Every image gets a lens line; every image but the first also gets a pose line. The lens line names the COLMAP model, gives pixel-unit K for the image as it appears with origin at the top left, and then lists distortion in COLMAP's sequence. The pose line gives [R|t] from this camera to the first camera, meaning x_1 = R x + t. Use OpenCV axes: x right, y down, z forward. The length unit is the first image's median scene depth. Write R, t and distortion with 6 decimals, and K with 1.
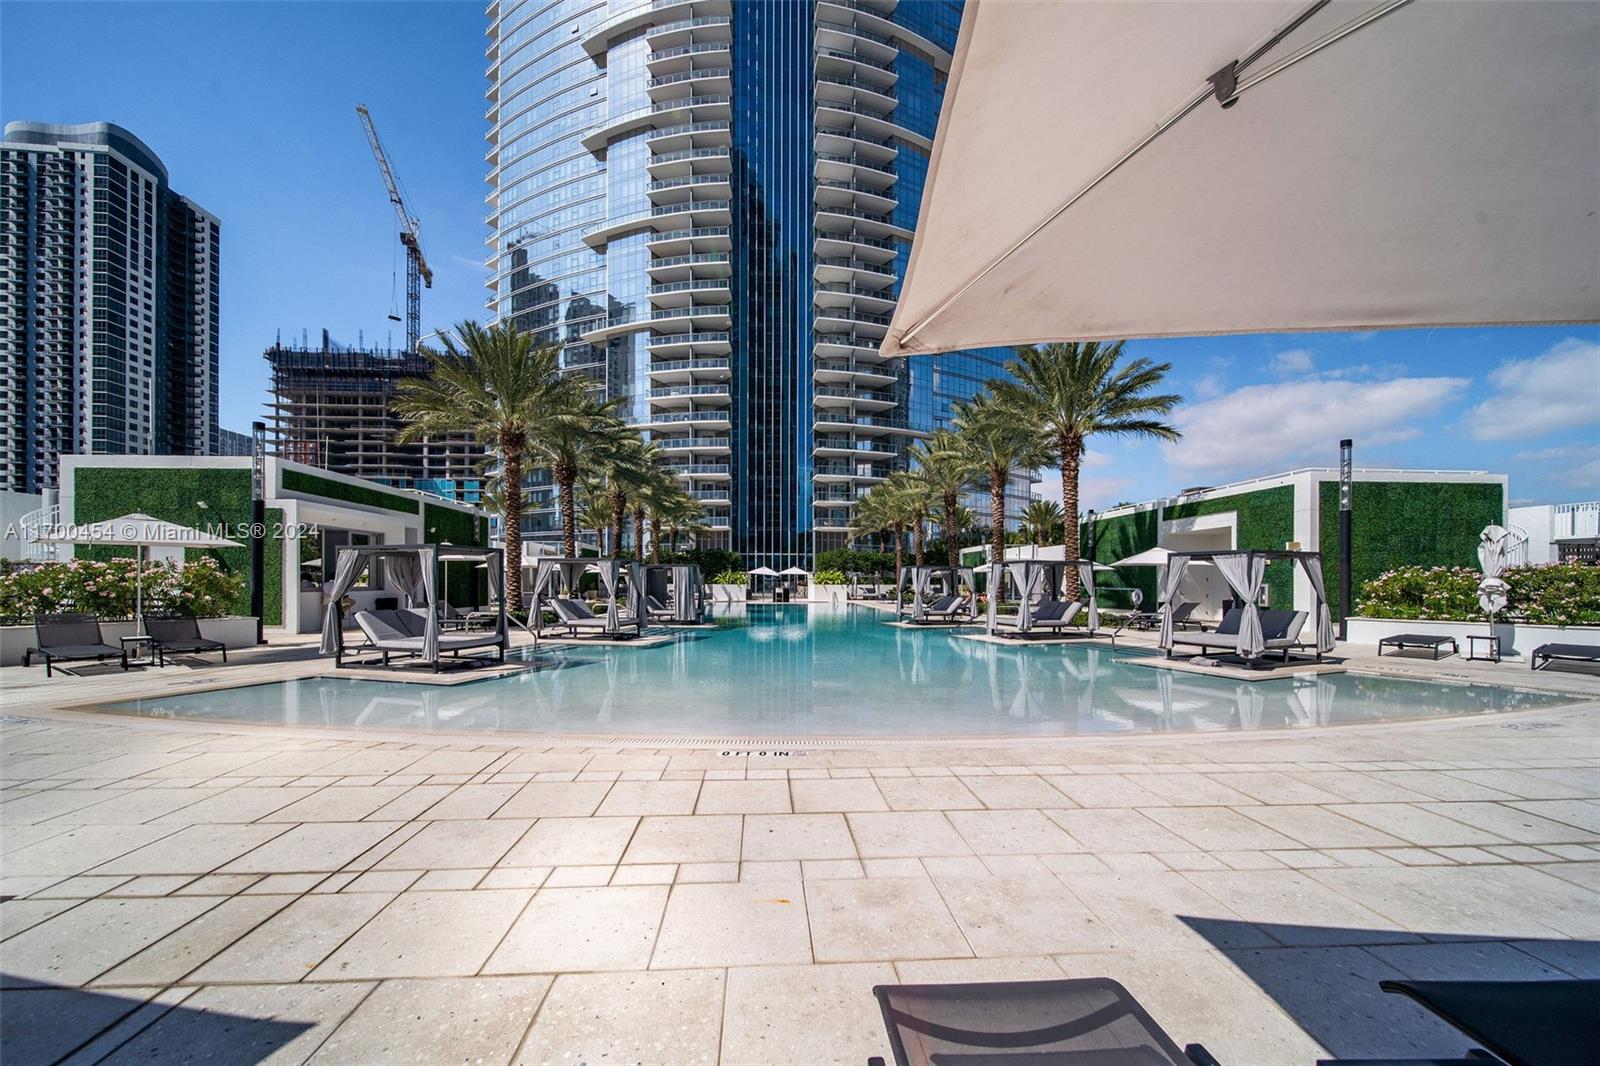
lens RADIAL K [[591.4, 0, 798.0], [0, 591.4, 586.5], [0, 0, 1]] dist [-0.000950, -0.001727]
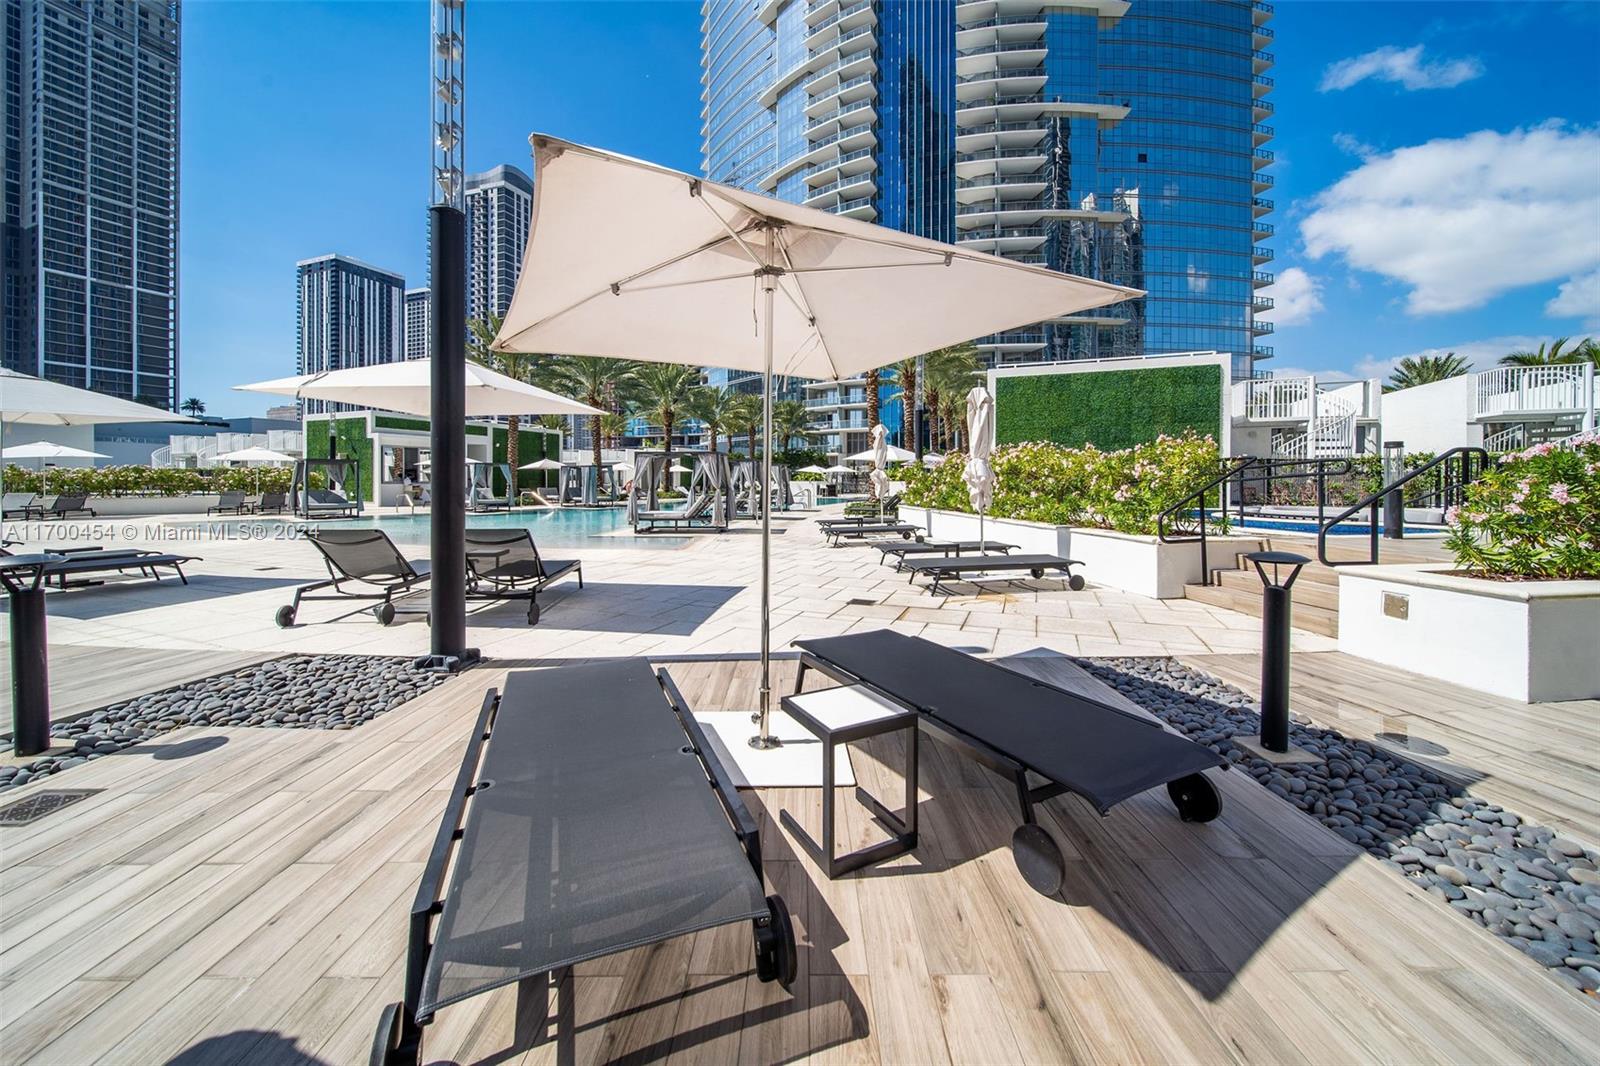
lens RADIAL K [[591.4, 0, 803.0], [0, 591.4, 481.7], [0, 0, 1]] dist [-0.000950, -0.001727]
pose [[0.906236, -0.001386, -0.422770, 0.195313], [-0.000938, 0.999986, -0.005289, 0.001809], [0.422771, 0.005190, 0.906221, -0.016584]]
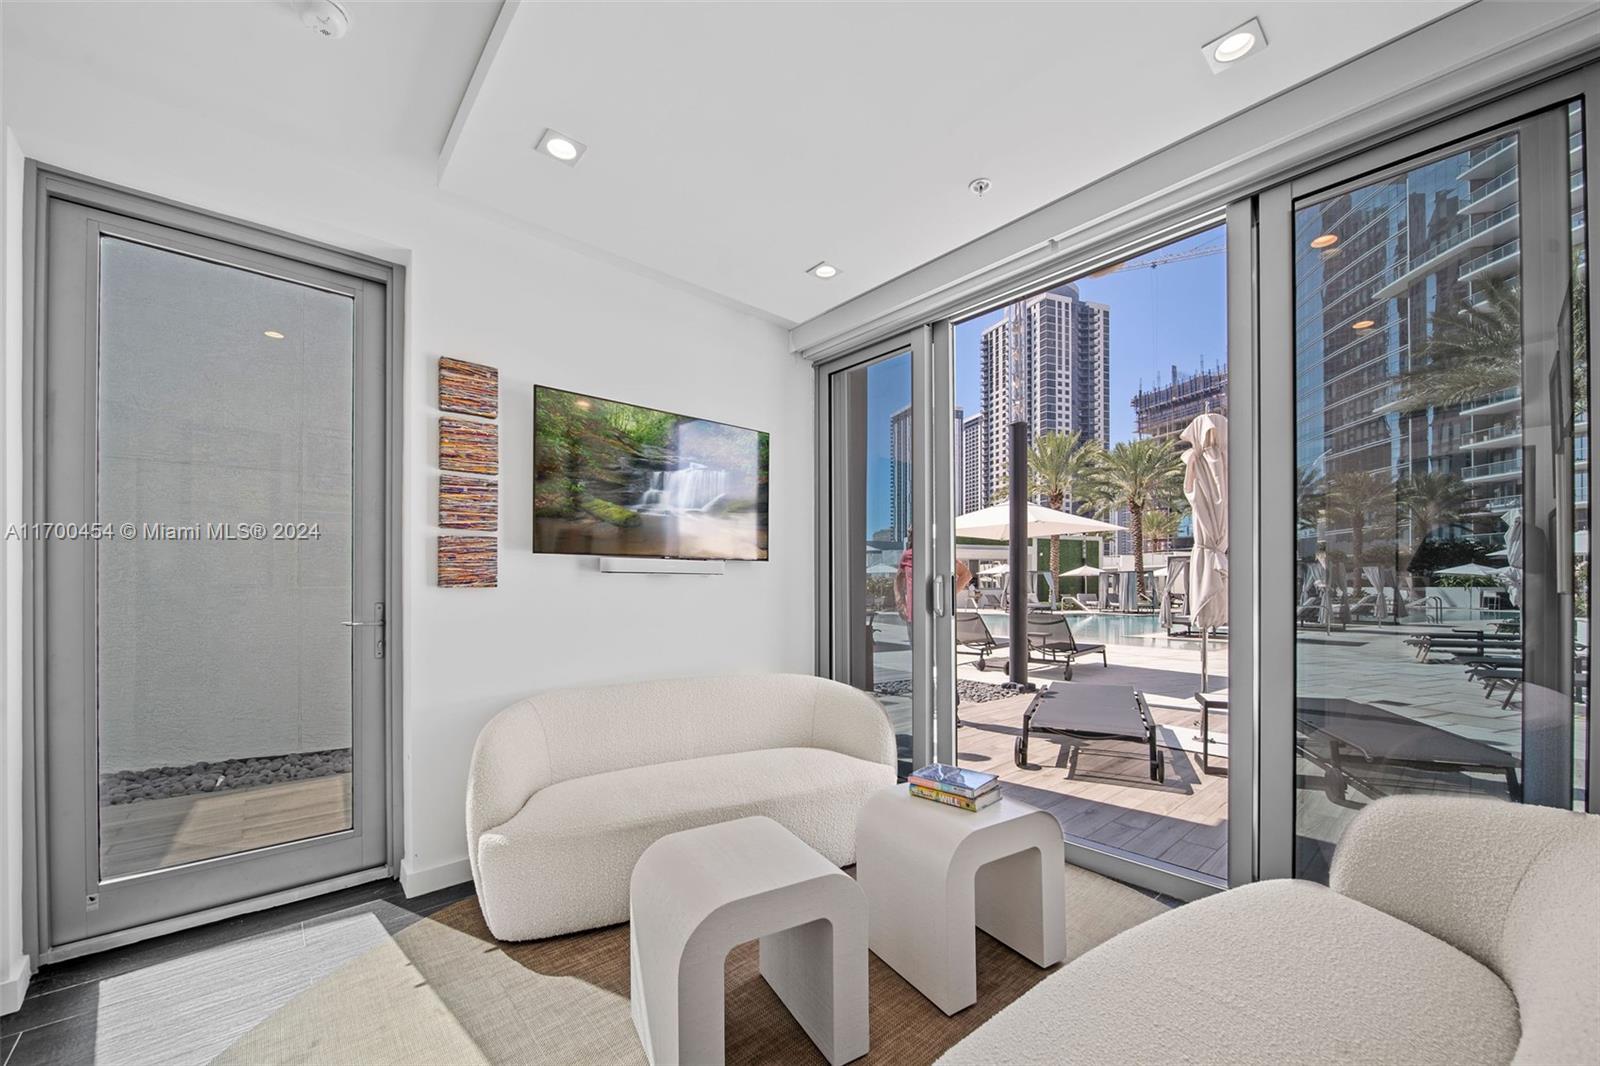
lens RADIAL K [[614.0, 0, 827.7], [0, 614.0, 591.5], [0, 0, 1]] dist [0.003506, 0.000065]
pose [[0.318598, 0.001530, -0.947889, 0.200709], [-0.002599, 0.999996, 0.000740, 0.002004], [0.947886, 0.002228, 0.318601, -0.020958]]
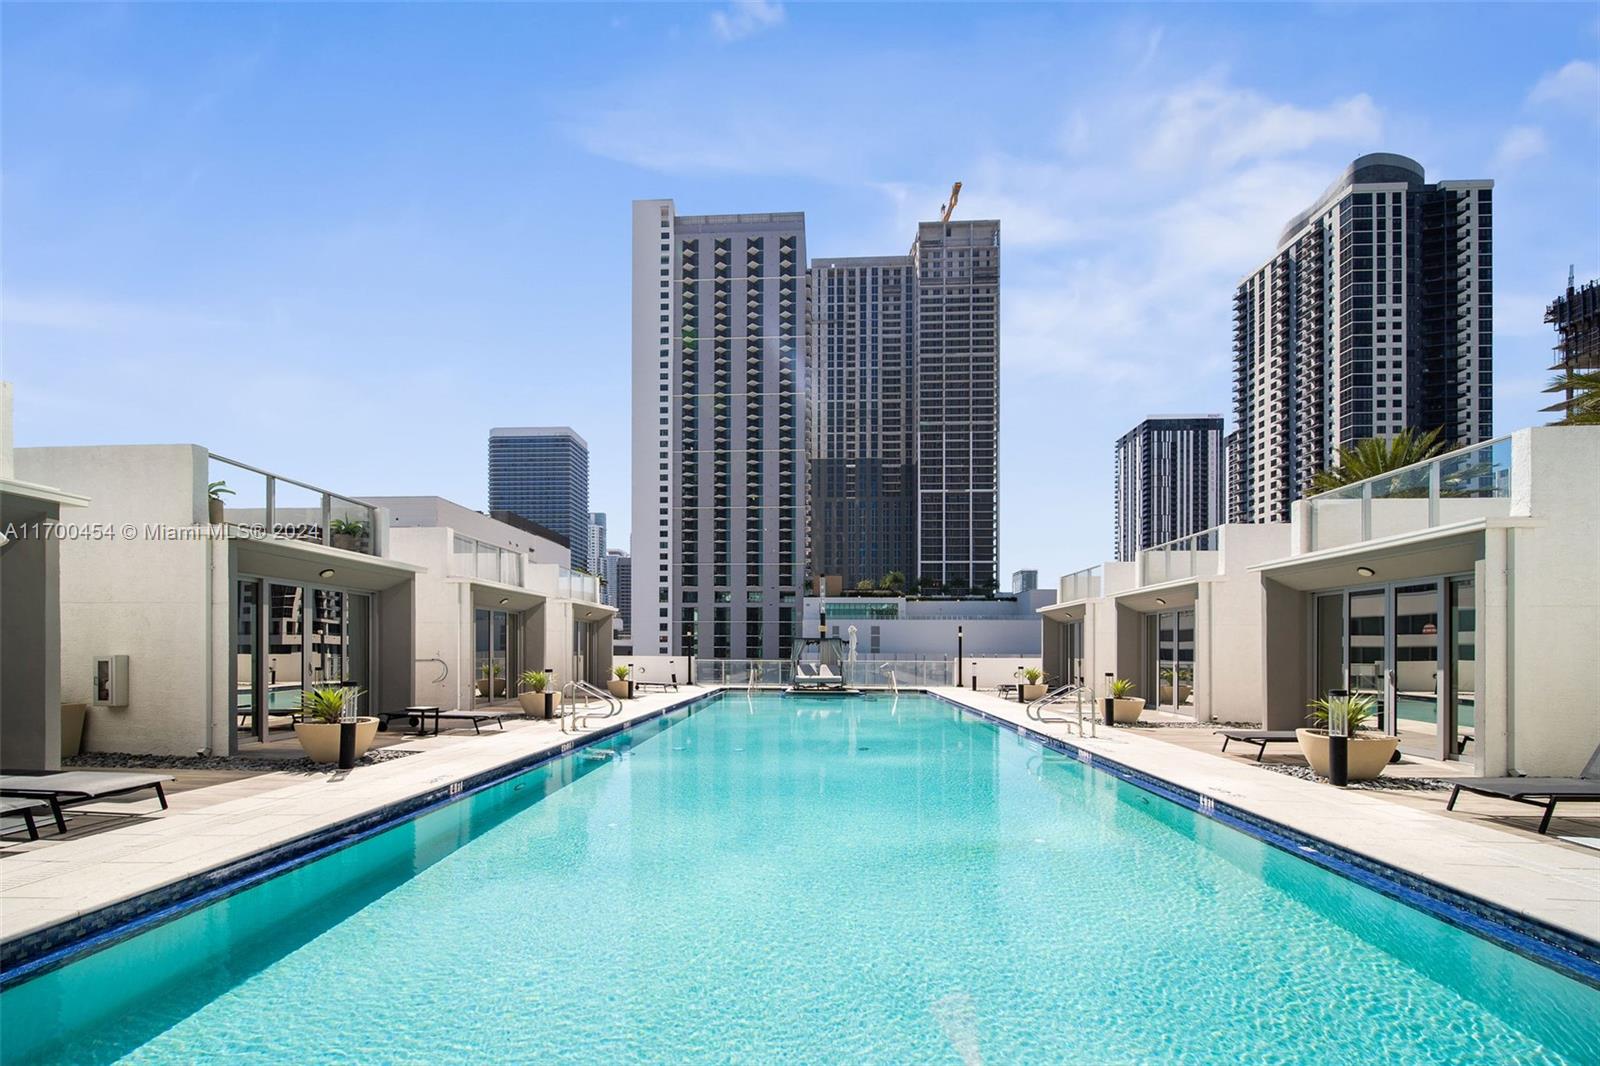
lens RADIAL K [[591.4, 0, 784.5], [0, 591.4, 655.2], [0, 0, 1]] dist [-0.000950, -0.001727]
pose [[-0.123031, 0.008260, -0.992368, -0.233794], [-0.013815, 0.999854, 0.010035, -0.004431], [0.992307, 0.014945, -0.122899, 0.401365]]
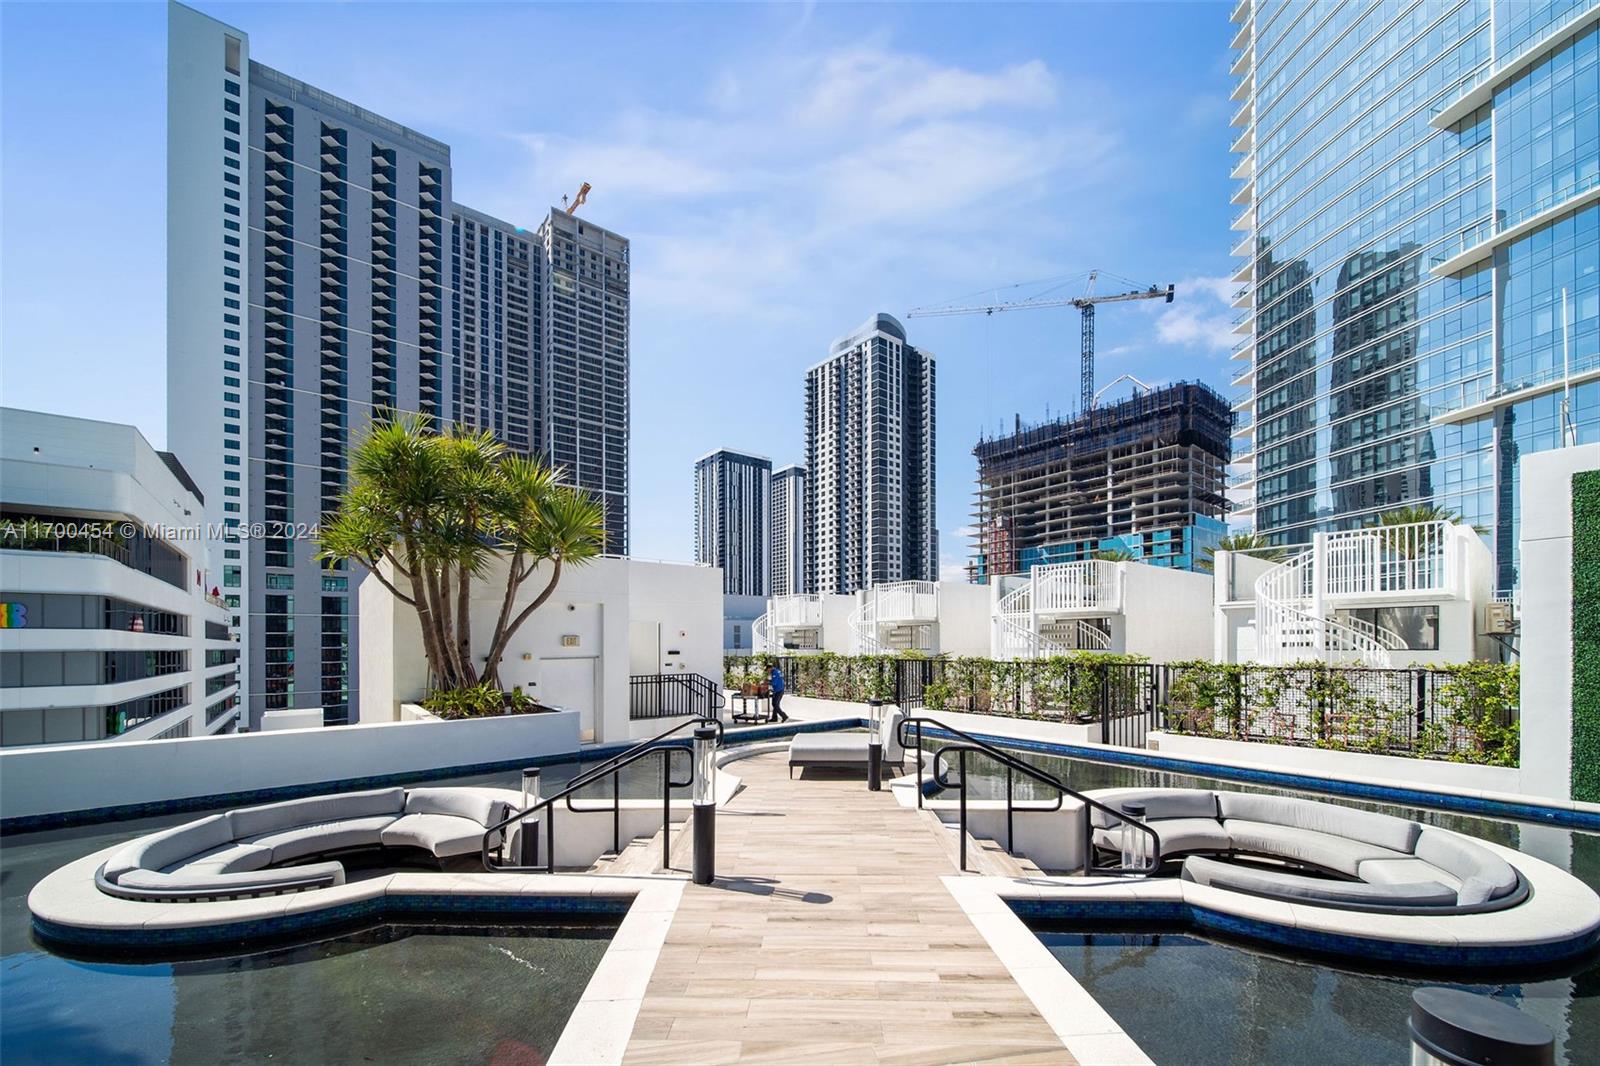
lens RADIAL K [[614.9, 0, 791.4], [0, 614.9, 642.7], [0, 0, 1]] dist [-0.001791, 0.000903]
pose [[0.568431, -0.010550, -0.822663, -0.195369], [0.003321, 0.999939, -0.010528, -0.005729], [0.822724, 0.003253, 0.568431, 0.025963]]
